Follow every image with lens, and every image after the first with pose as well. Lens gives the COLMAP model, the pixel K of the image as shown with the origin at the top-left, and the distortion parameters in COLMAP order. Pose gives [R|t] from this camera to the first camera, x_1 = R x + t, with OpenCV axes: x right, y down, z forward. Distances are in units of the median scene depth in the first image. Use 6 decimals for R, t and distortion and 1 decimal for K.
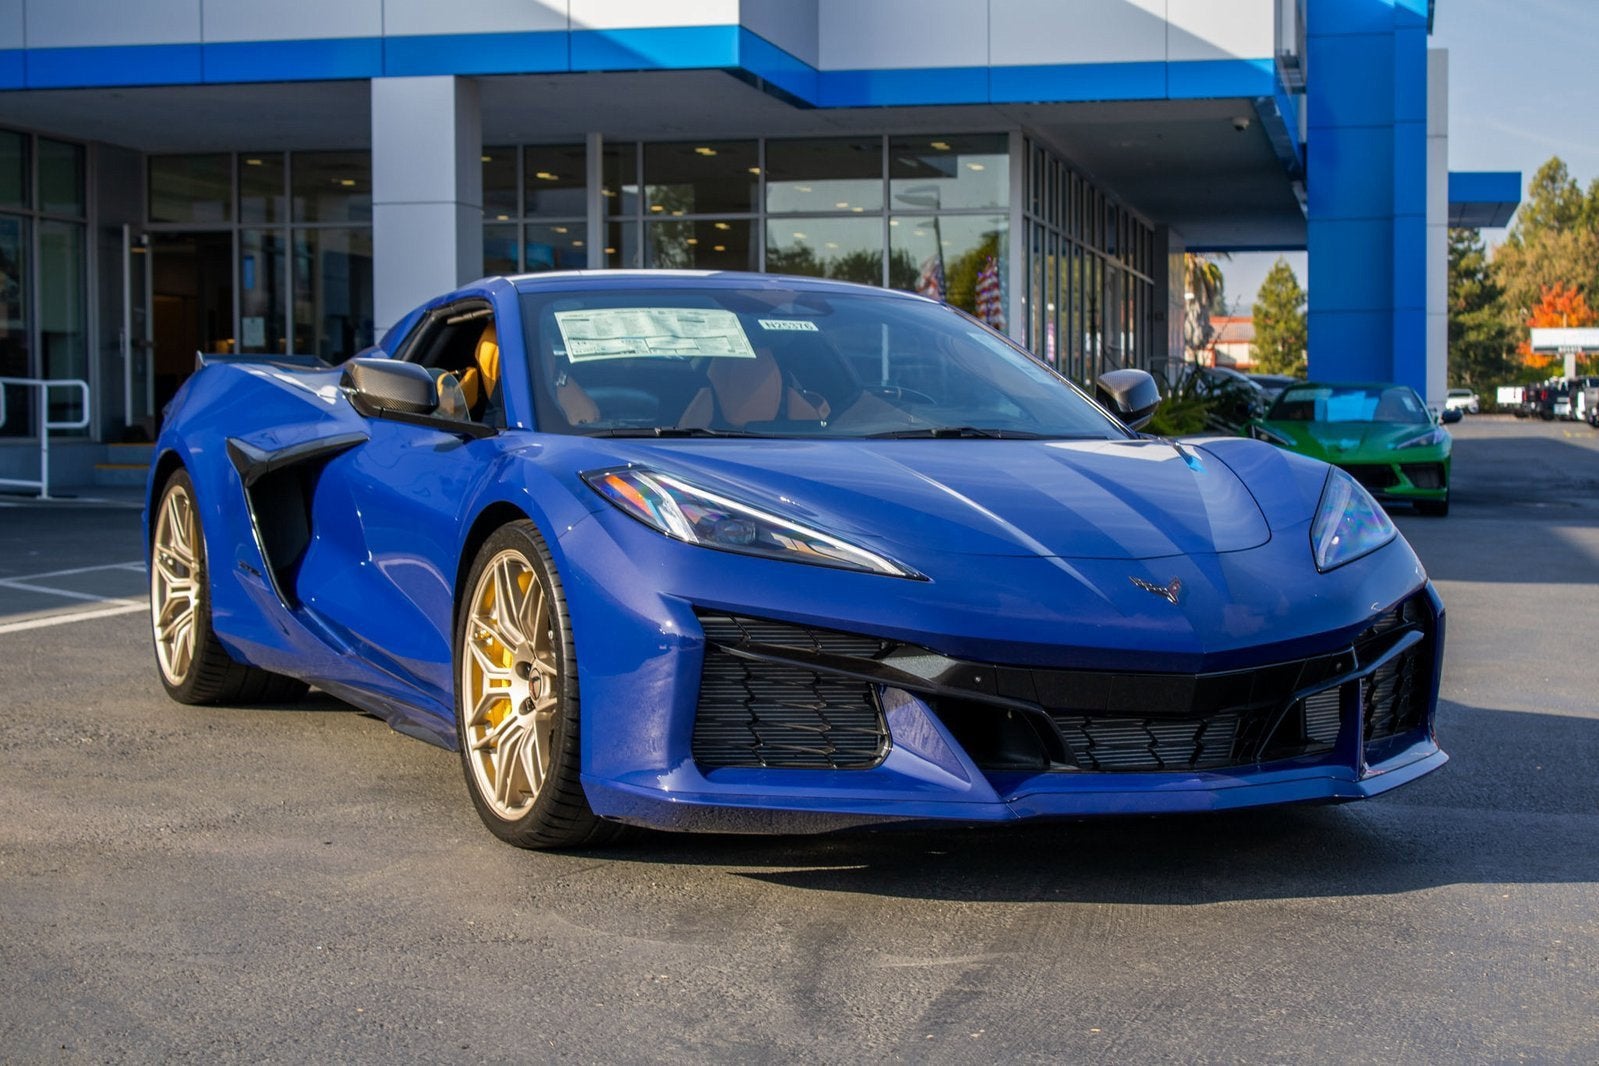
lens RADIAL K [[2728.9, 0, 799.5], [0, 2728.9, 533.0], [0, 0, 1]] dist [-0.000040, 0.025881]
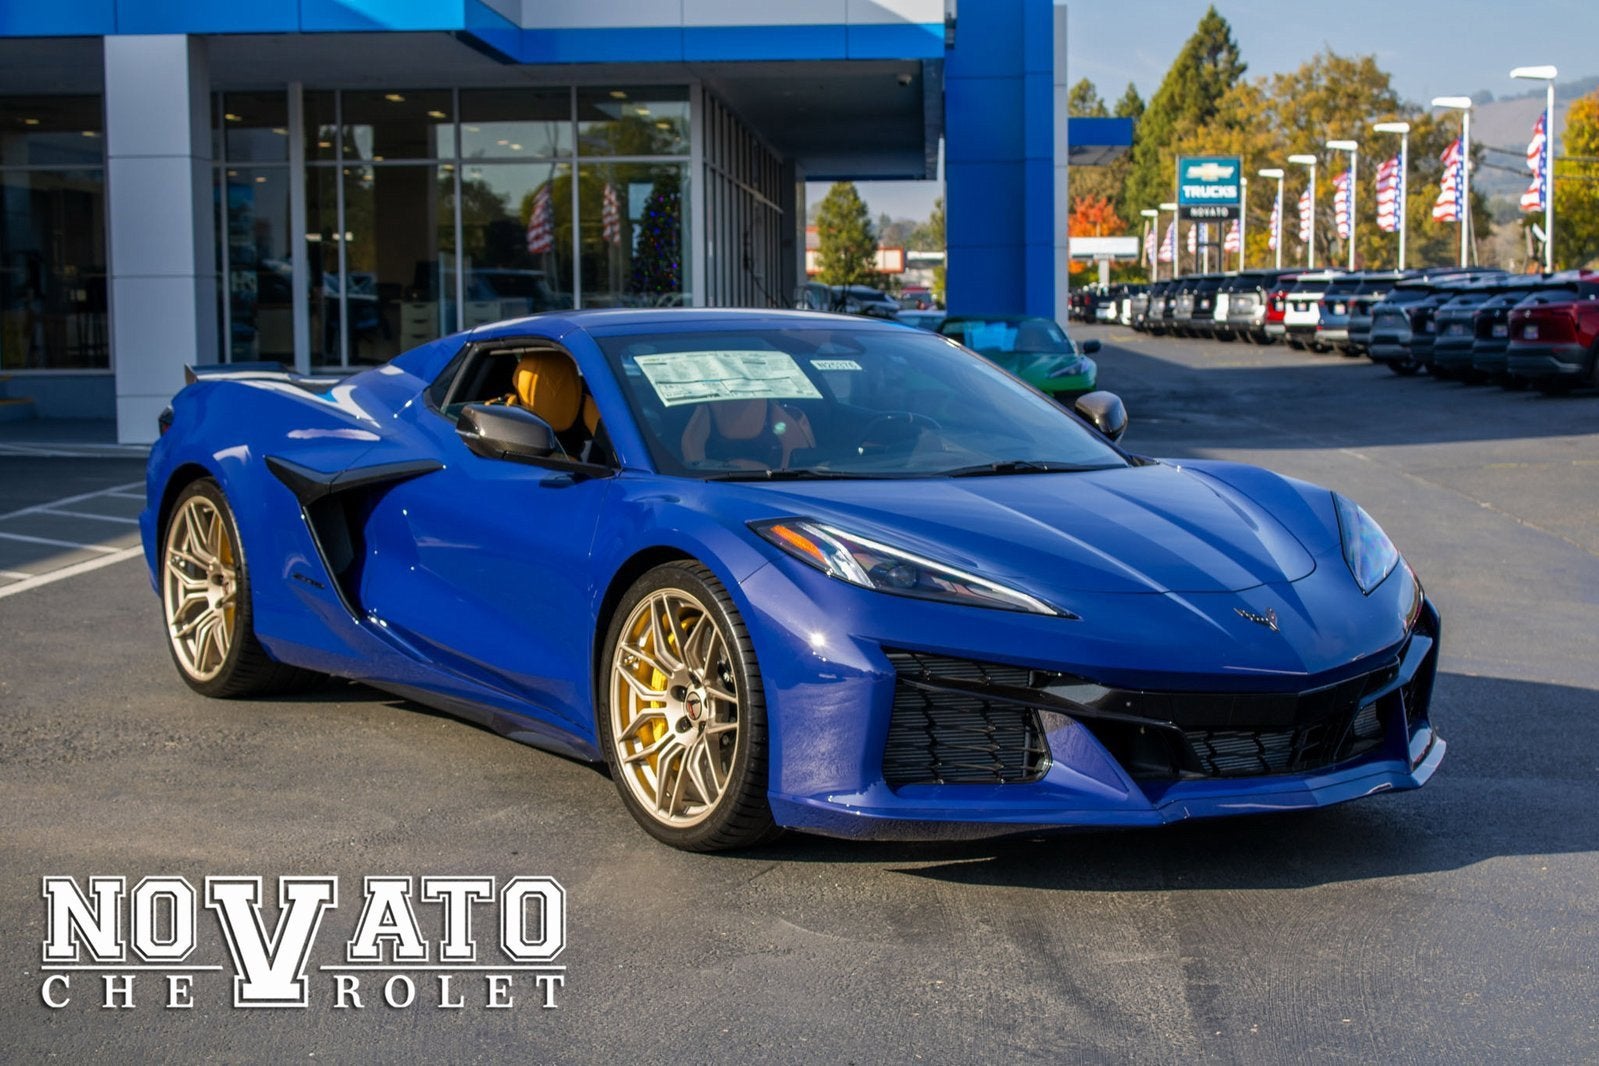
lens RADIAL K [[2557.9, 0, 799.5], [0, 2557.9, 533.0], [0, 0, 1]] dist [-0.008666, -0.001701]
pose [[0.988110, -0.018701, 0.152607, -0.189063], [0.012708, 0.999113, 0.040152, -0.051498], [-0.153222, -0.037735, 0.987471, -0.044252]]
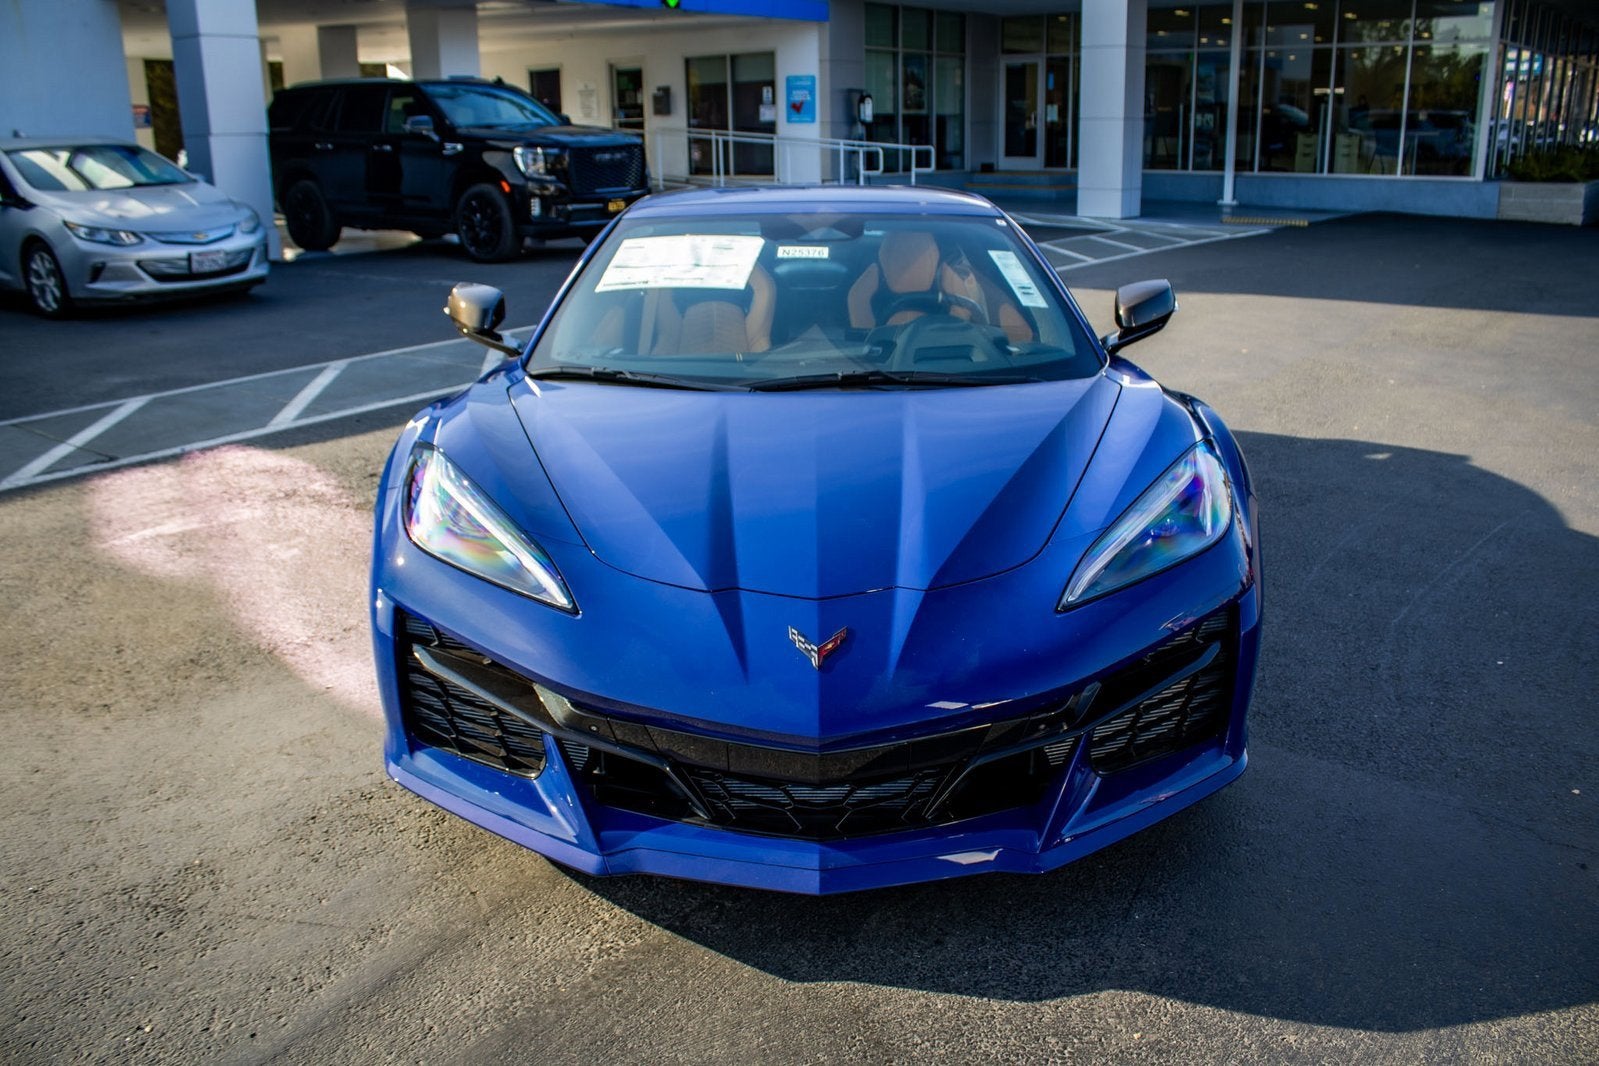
lens RADIAL K [[1309.1, 0, 799.5], [0, 1309.1, 533.0], [0, 0, 1]] dist [-0.164717, 0.134629]
pose [[0.900297, 0.117869, -0.419012, 0.253310], [-0.006958, 0.966412, 0.256905, -0.107237], [0.435220, -0.228375, 0.870878, 0.504726]]
